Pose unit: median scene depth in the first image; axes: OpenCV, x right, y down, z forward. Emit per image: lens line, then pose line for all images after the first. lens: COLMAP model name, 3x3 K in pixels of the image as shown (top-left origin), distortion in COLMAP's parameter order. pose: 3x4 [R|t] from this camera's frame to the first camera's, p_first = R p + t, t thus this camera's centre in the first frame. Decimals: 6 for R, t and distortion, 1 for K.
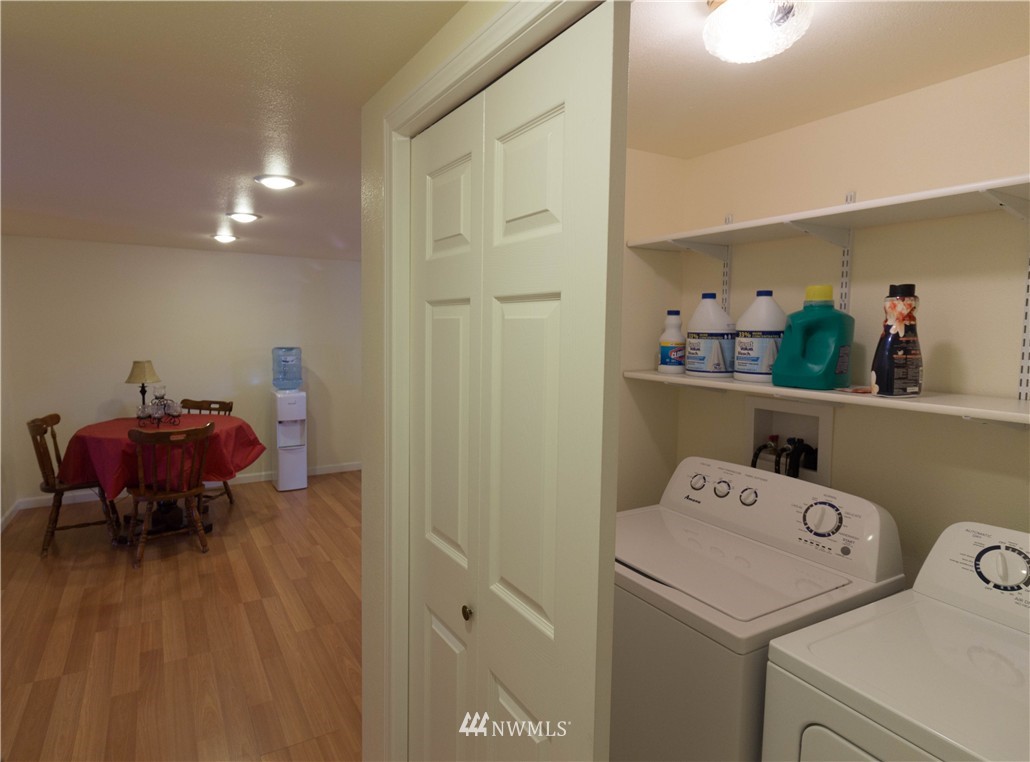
lens RADIAL K [[571.8, 0, 458.6], [0, 571.8, 364.4], [0, 0, 1]] dist [0.001329, 0.000035]
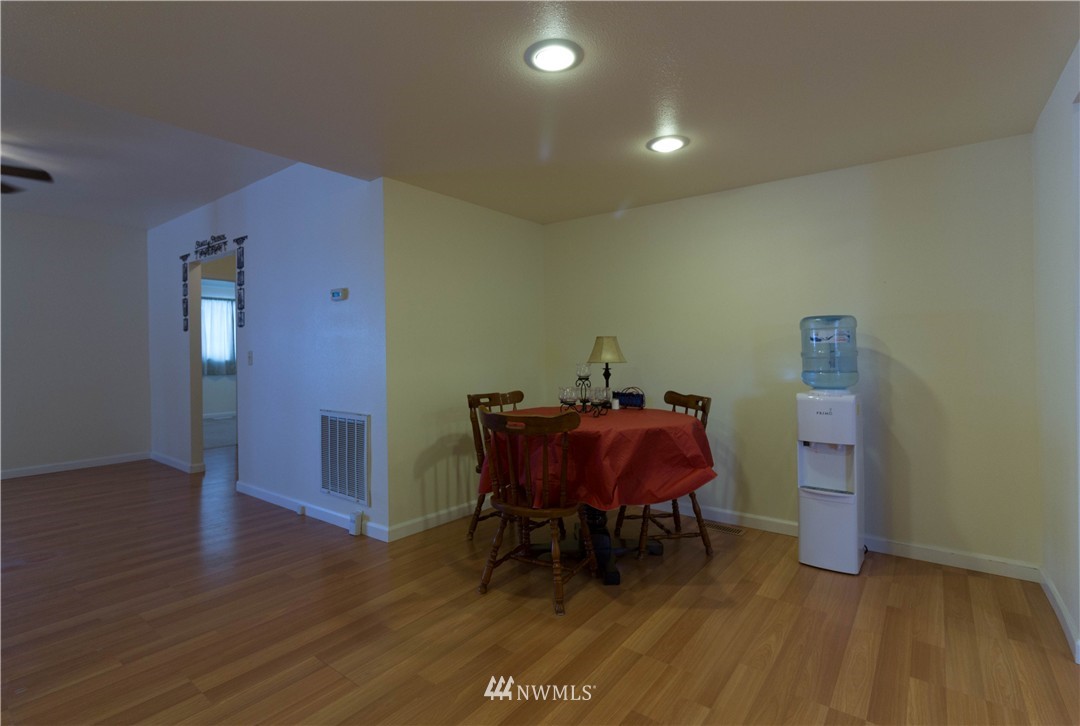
lens RADIAL K [[509.2, 0, 524.7], [0, 509.2, 356.8], [0, 0, 1]] dist [0.003531, 0.000384]
pose [[0.399644, -0.008982, -0.916626, 0.060090], [-0.052355, 0.998096, -0.032607, 0.051991], [0.915174, 0.061022, 0.398413, 0.609761]]
